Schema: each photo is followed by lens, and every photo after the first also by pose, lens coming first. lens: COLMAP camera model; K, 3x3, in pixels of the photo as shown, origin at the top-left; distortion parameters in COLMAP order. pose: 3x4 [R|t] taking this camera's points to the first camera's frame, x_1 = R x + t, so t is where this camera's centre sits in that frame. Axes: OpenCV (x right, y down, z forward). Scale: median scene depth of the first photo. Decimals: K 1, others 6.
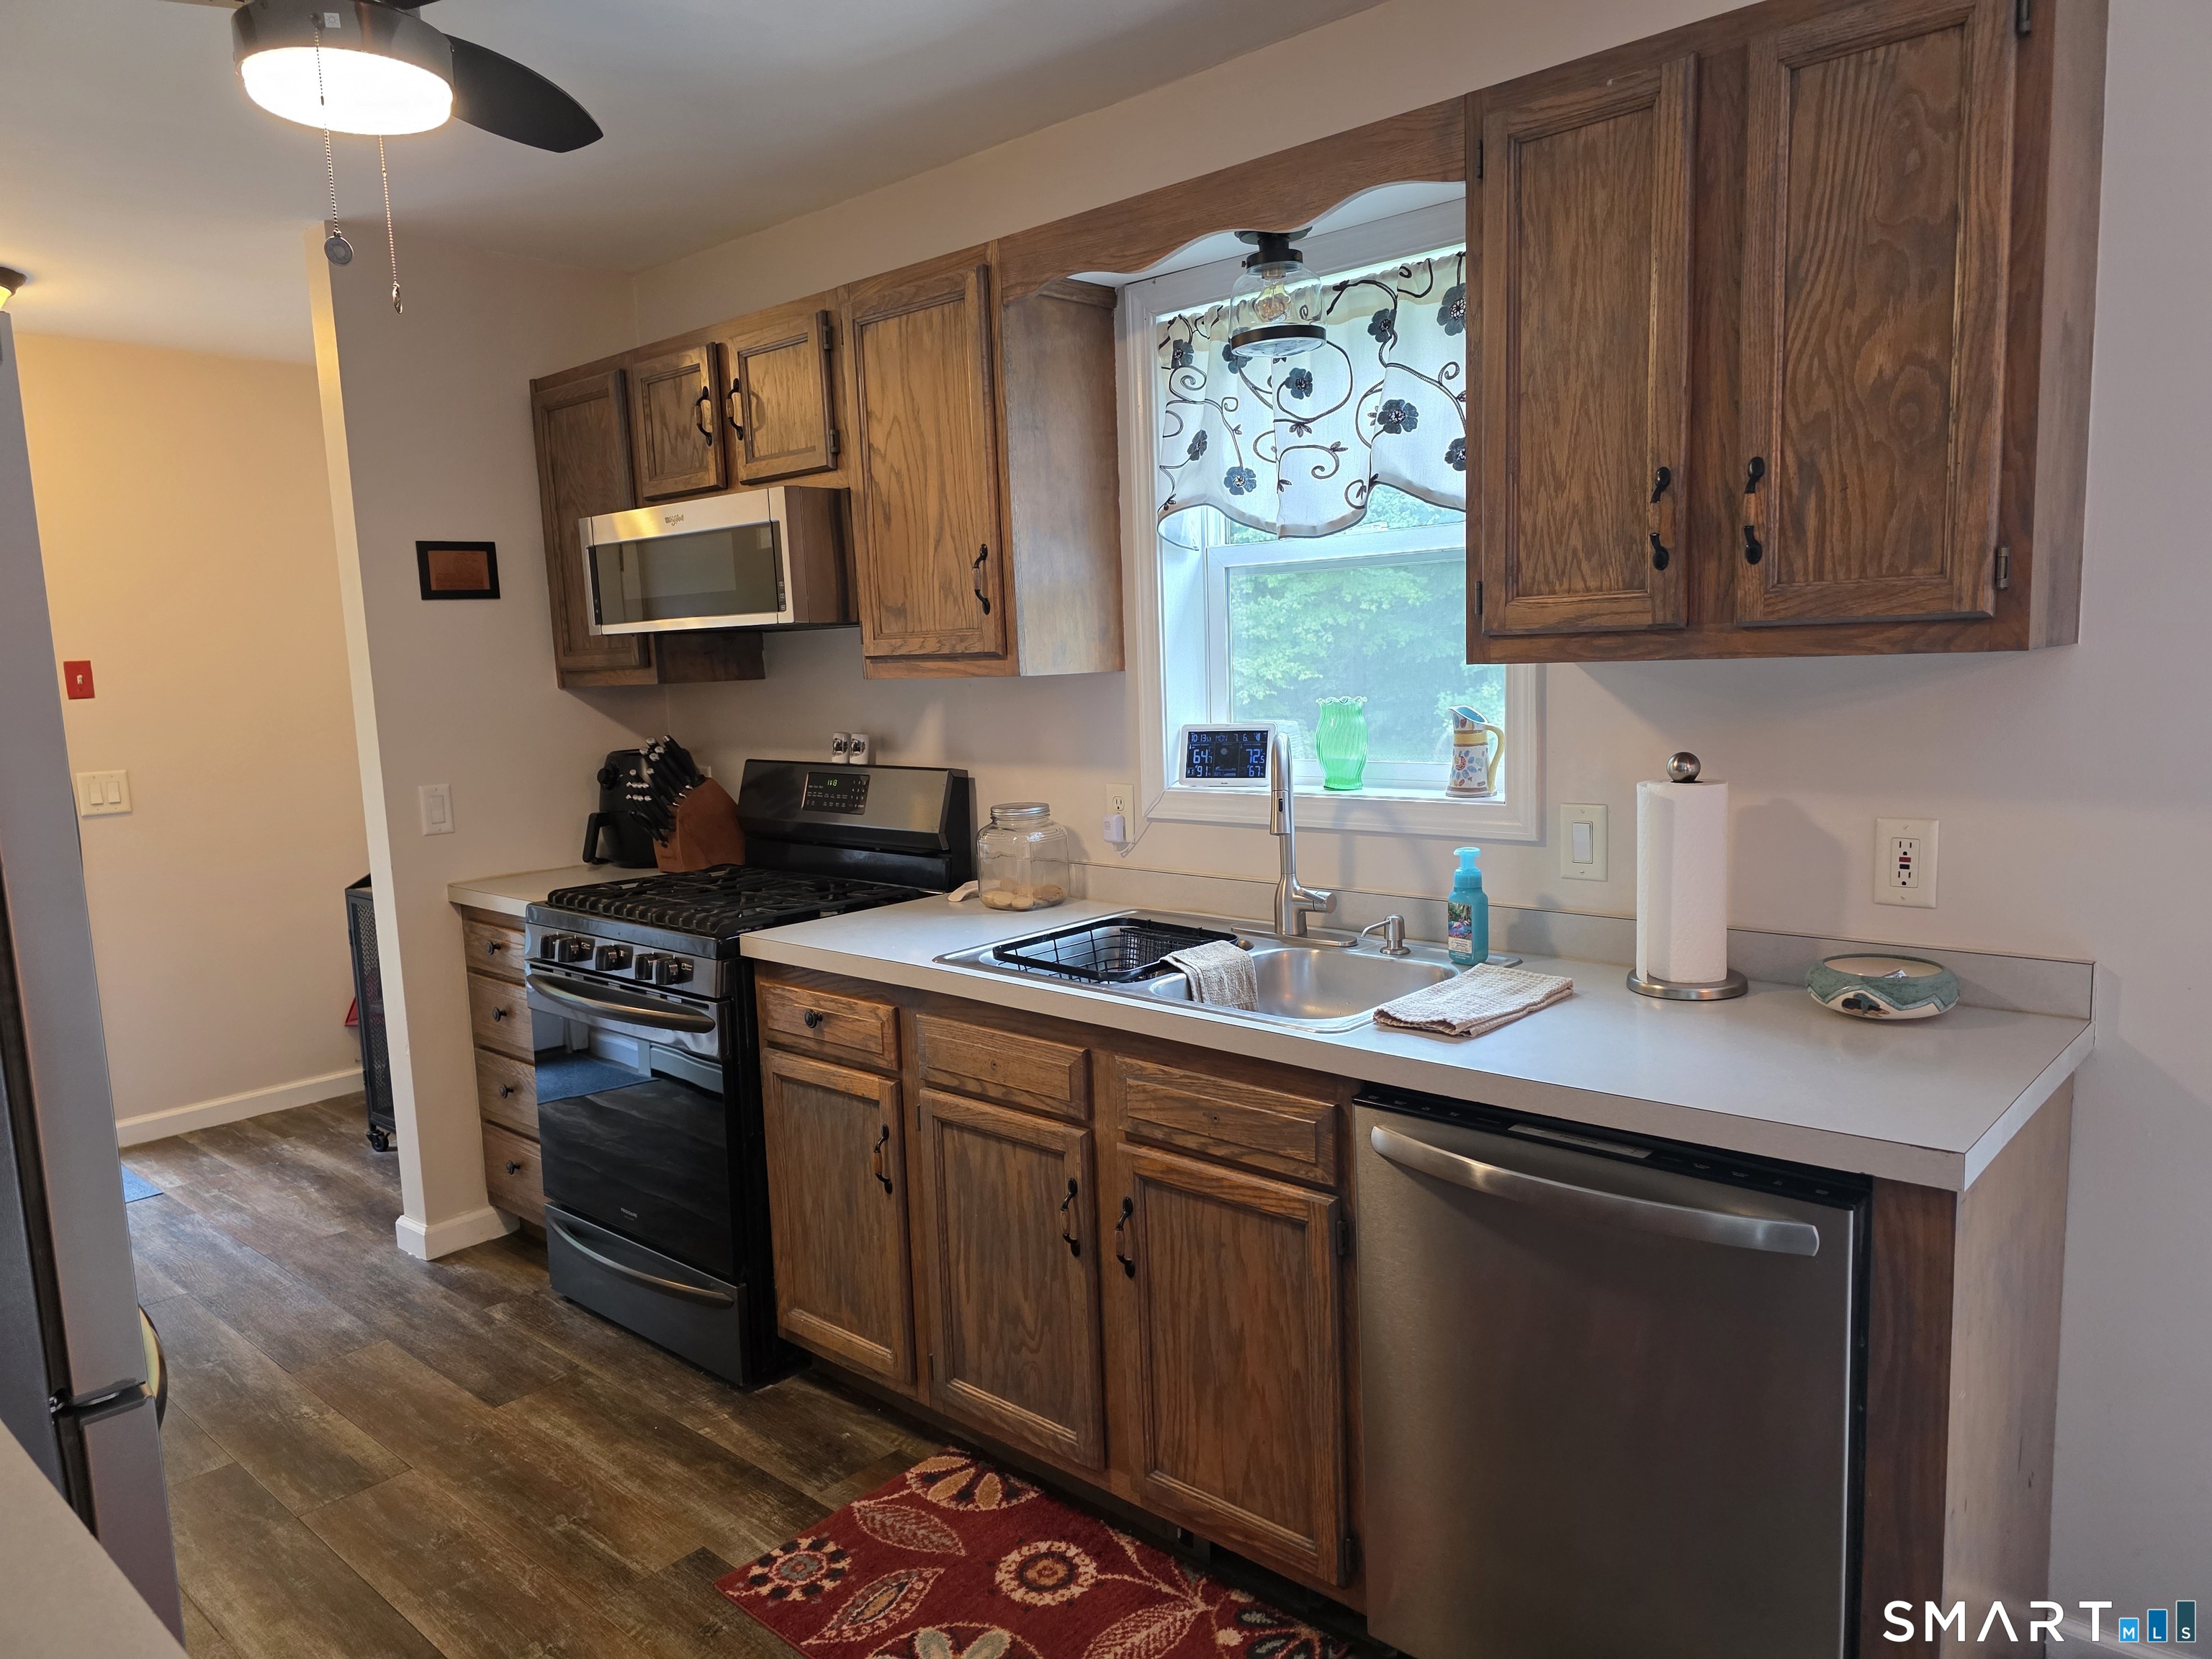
lens RADIAL K [[1487.6, 0, 1104.2], [0, 1487.6, 841.8], [0, 0, 1]] dist [0.057894, -0.059472]
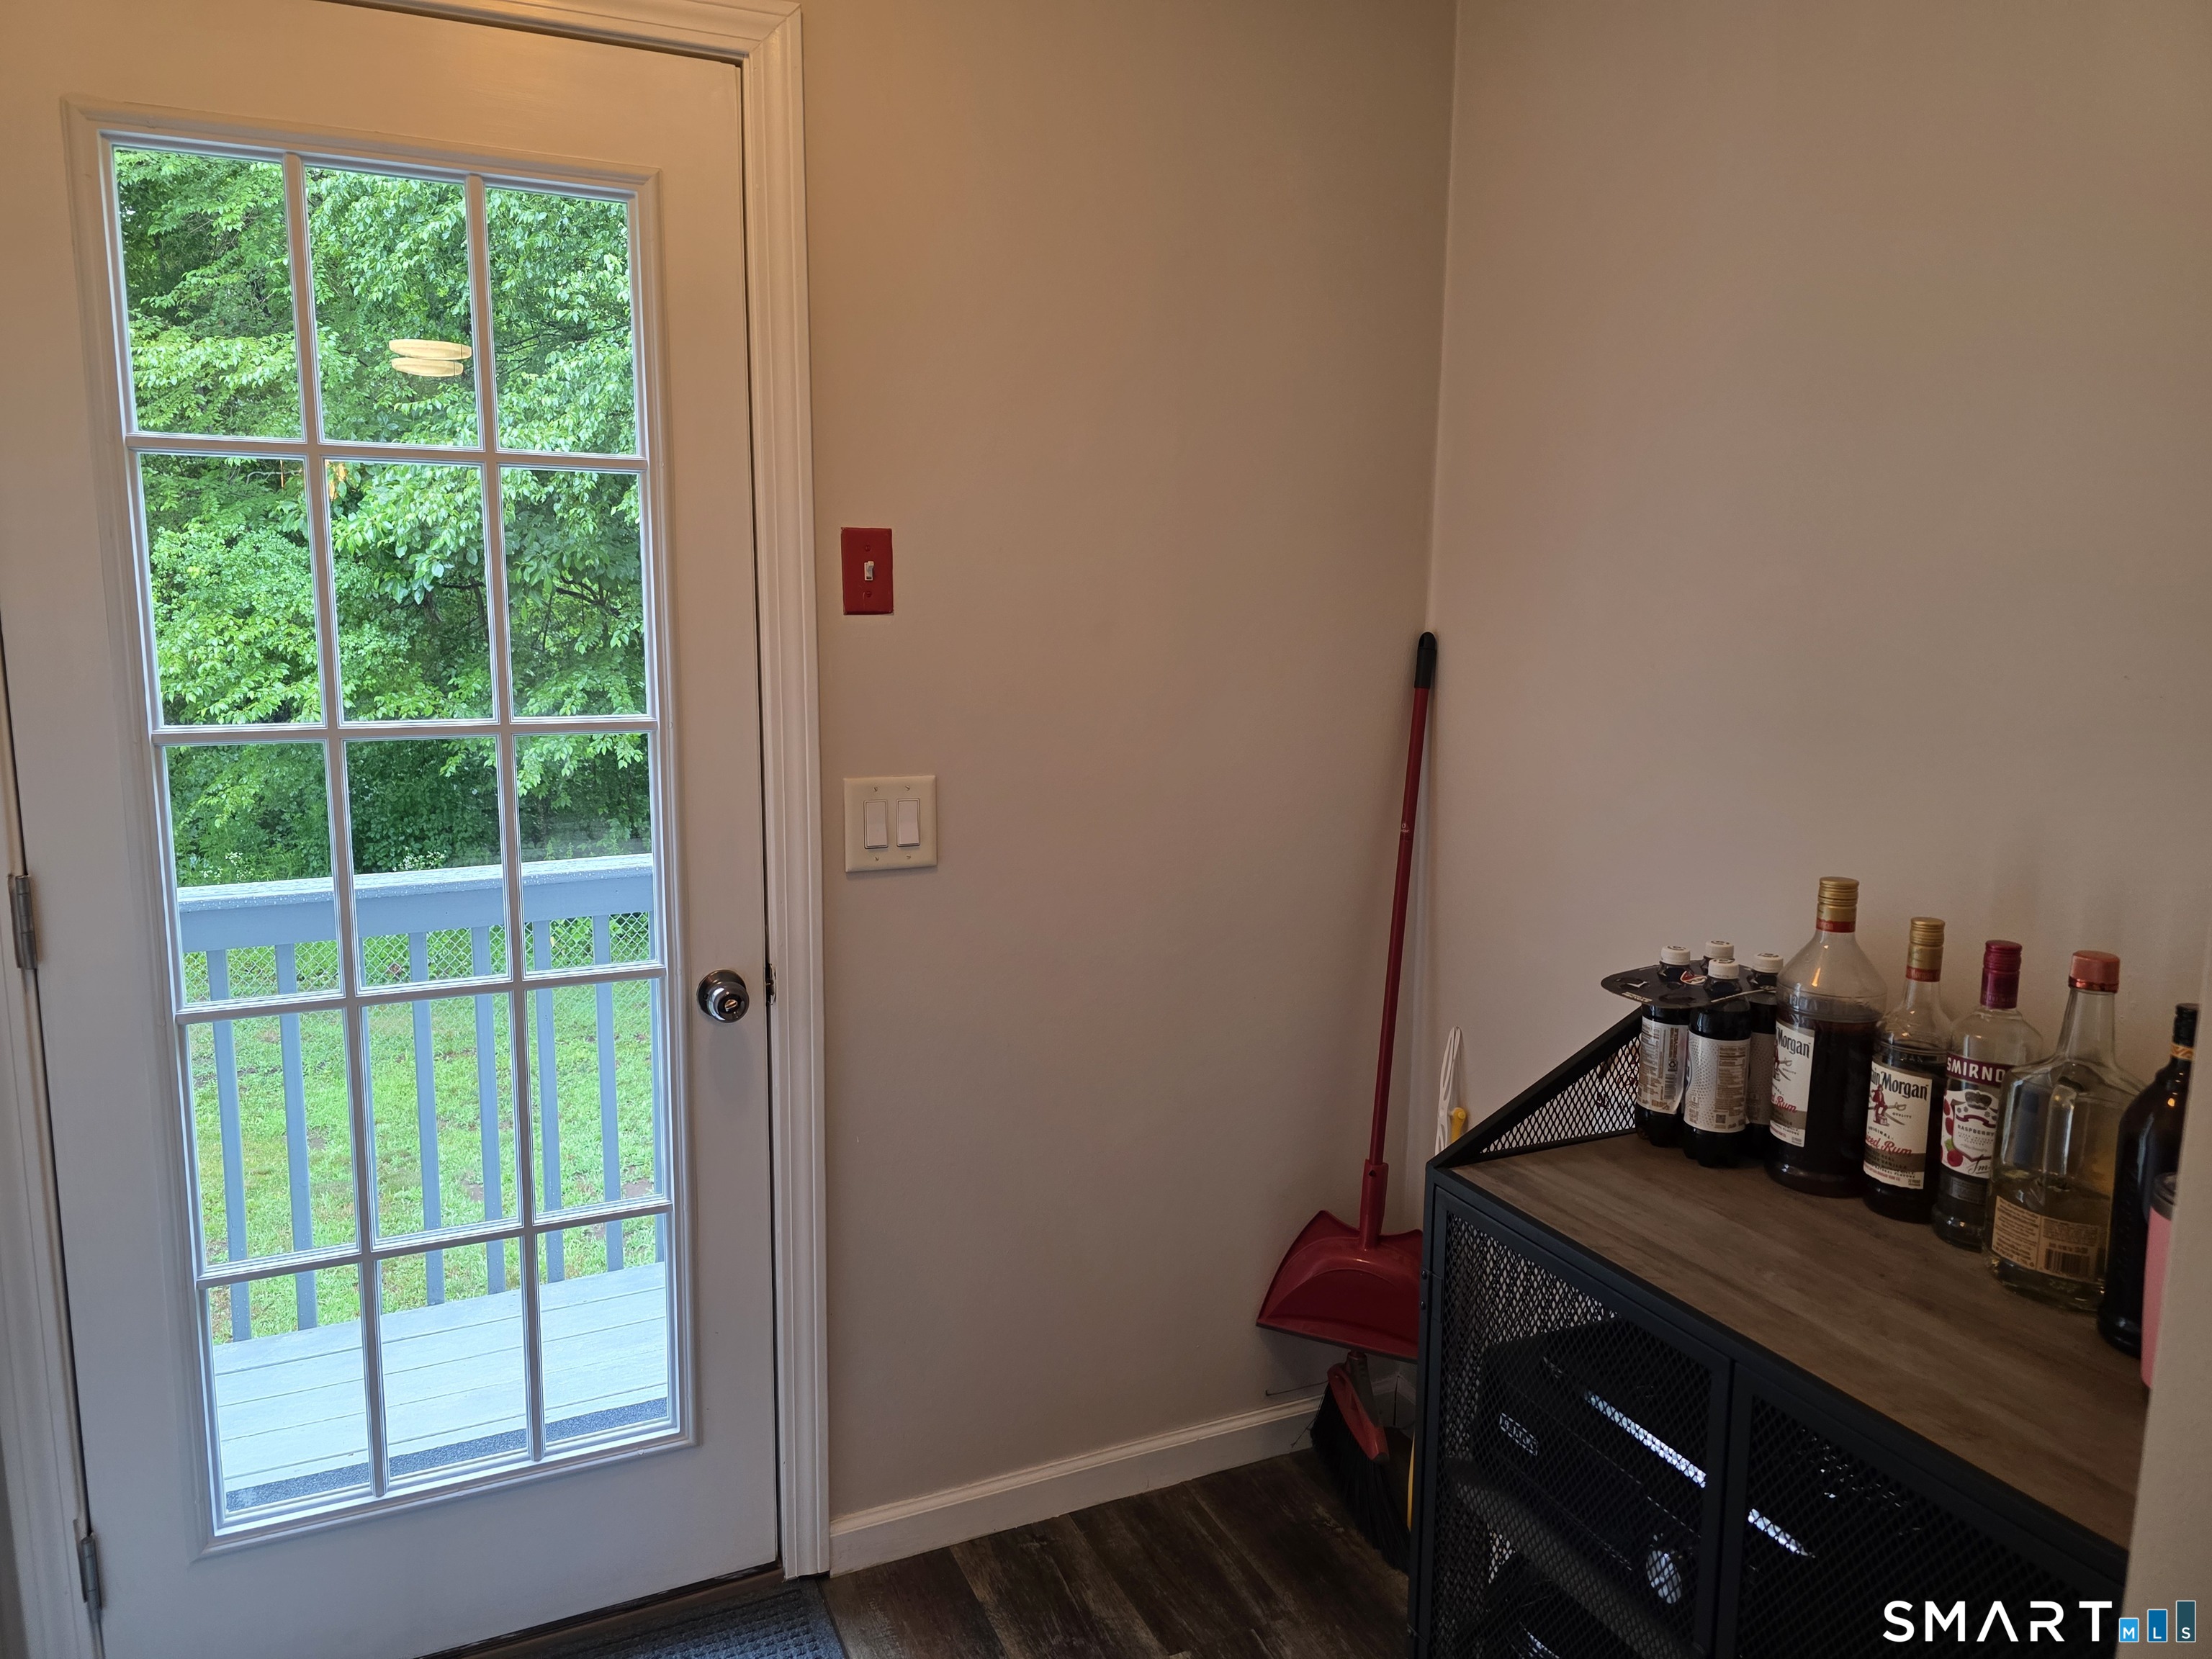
lens RADIAL K [[1520.5, 0, 1106.0], [0, 1520.5, 829.5], [0, 0, 1]] dist [0.068160, -0.059792]
pose [[0.916947, 0.108754, -0.383901, -0.720155], [-0.097315, 0.994039, 0.049161, -0.100278], [0.386959, -0.007719, 0.922064, 1.015036]]
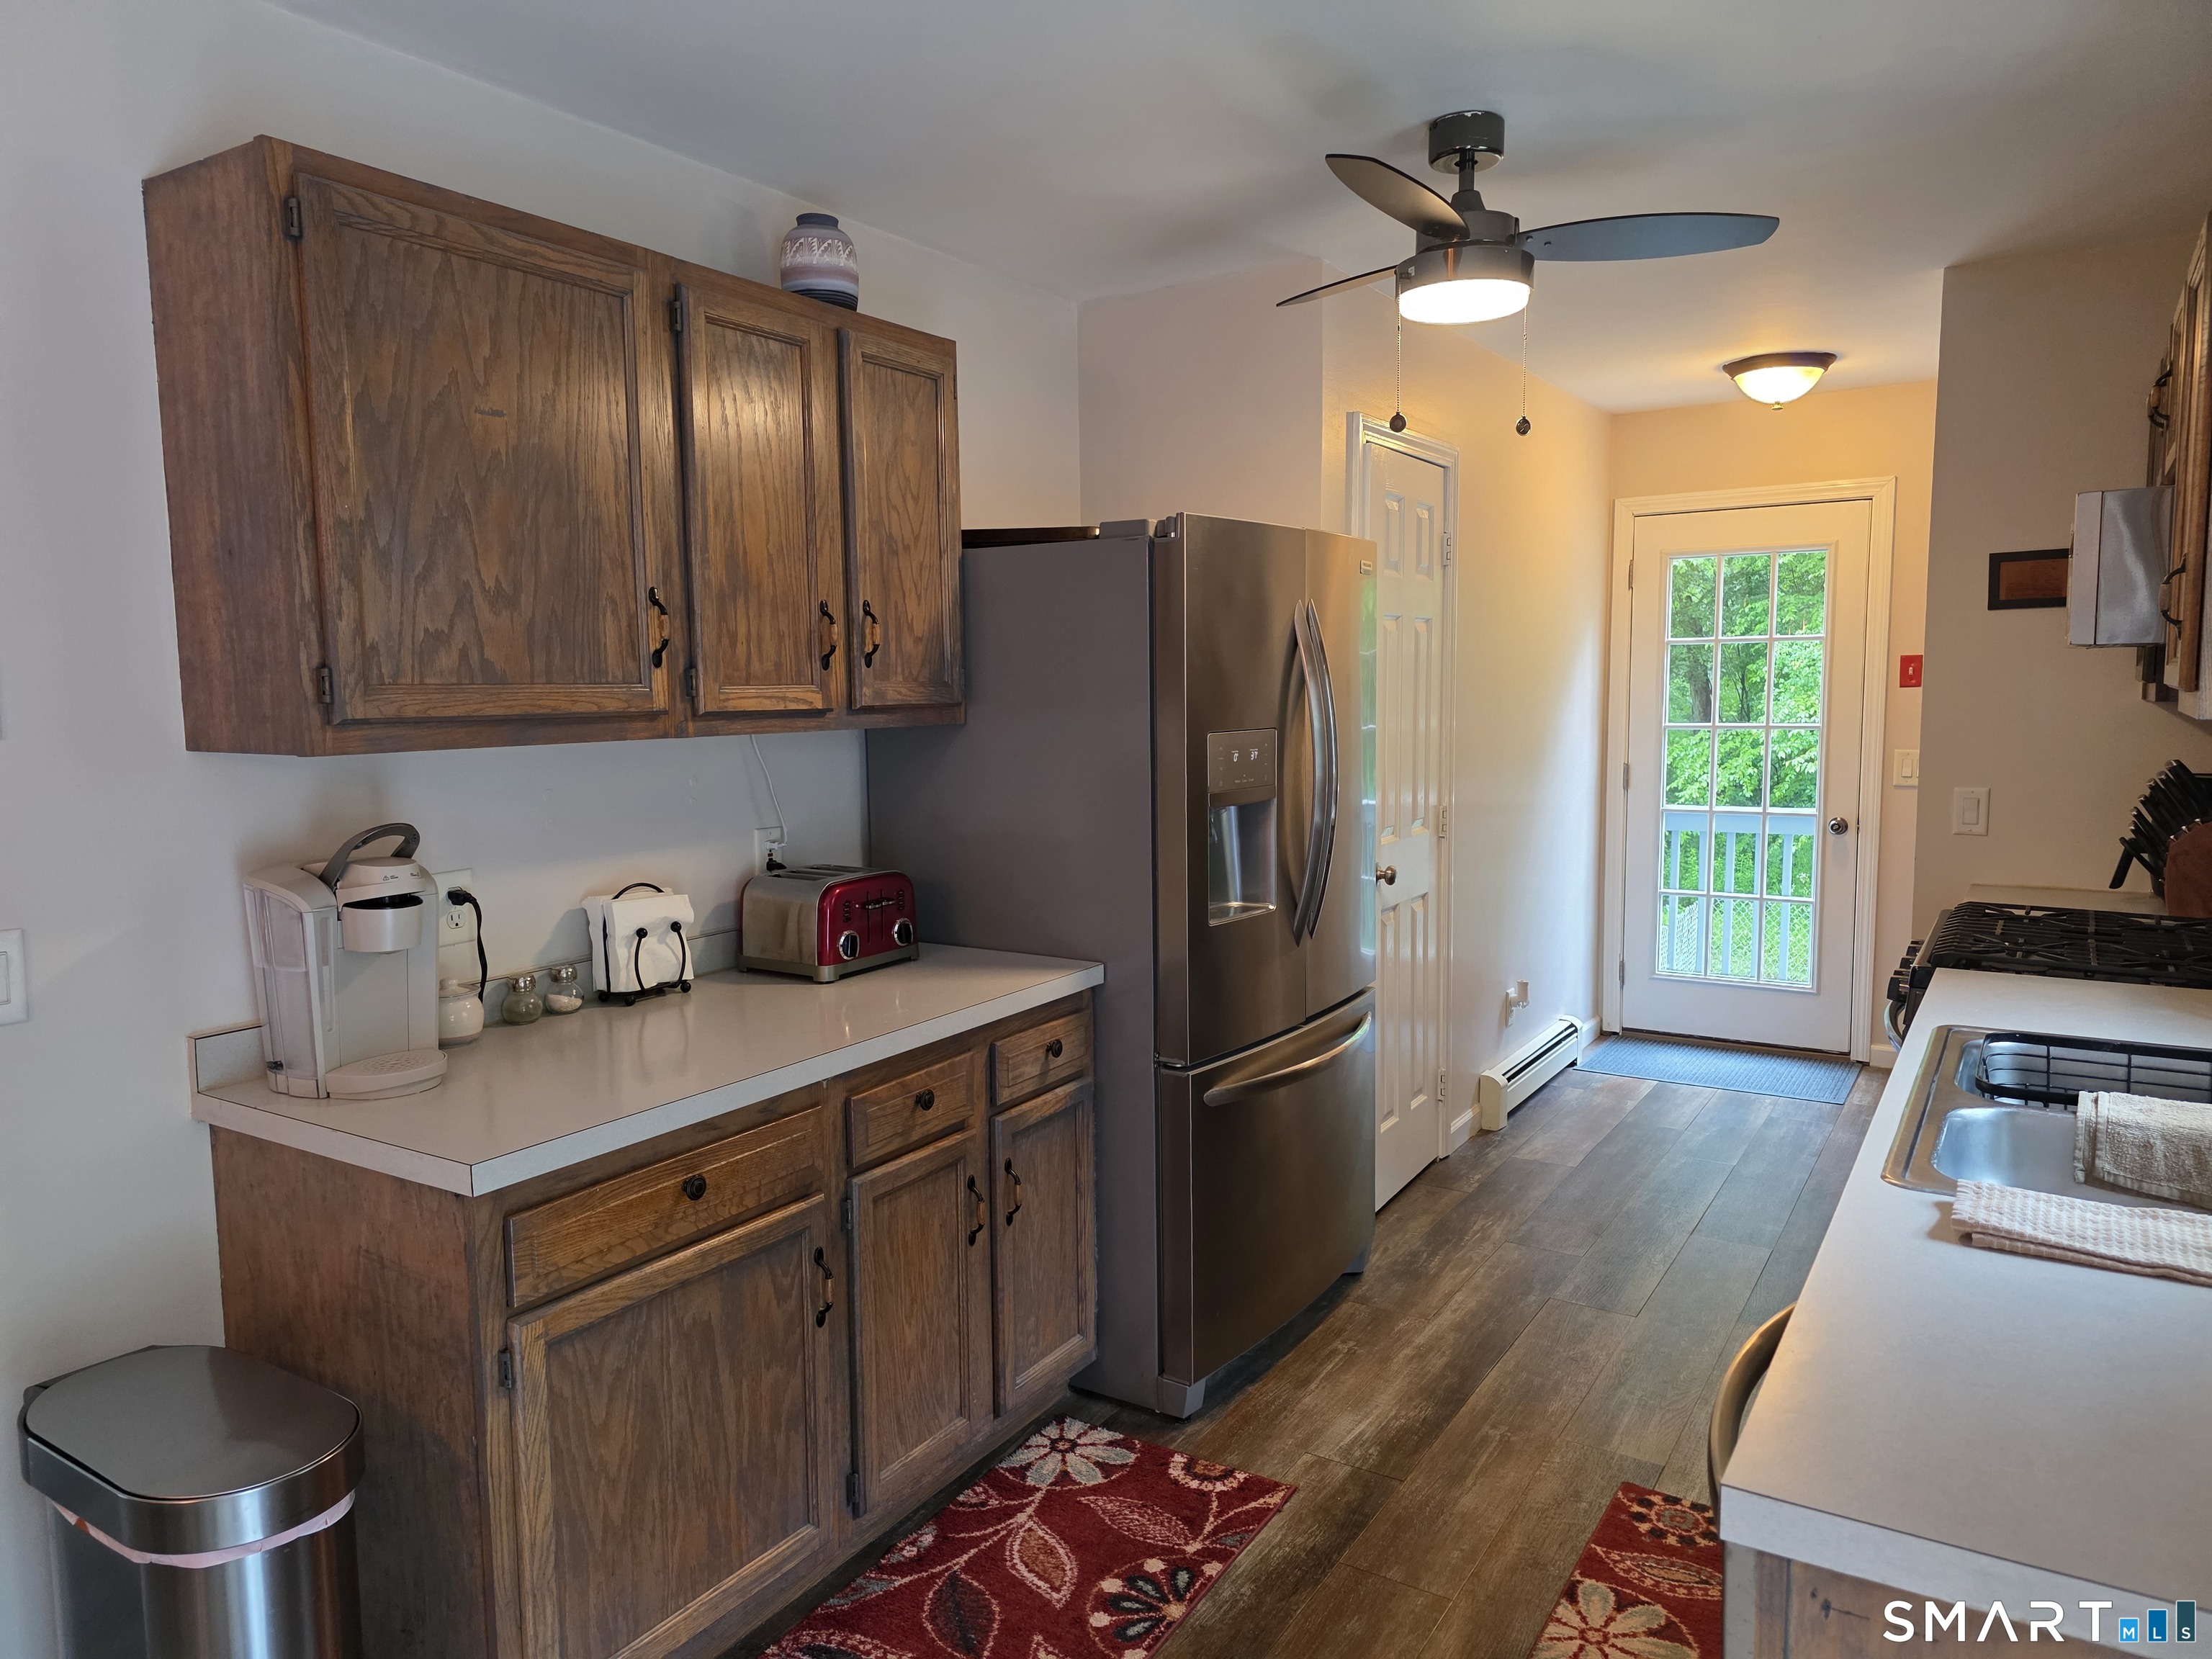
lens RADIAL K [[1466.7, 0, 1104.9], [0, 1466.7, 841.0], [0, 0, 1]] dist [0.061713, -0.067764]
pose [[0.173627, 0.144504, -0.974152, 0.606193], [-0.119886, 0.984921, 0.124734, -0.076183], [0.977487, 0.095130, 0.188332, 0.292164]]
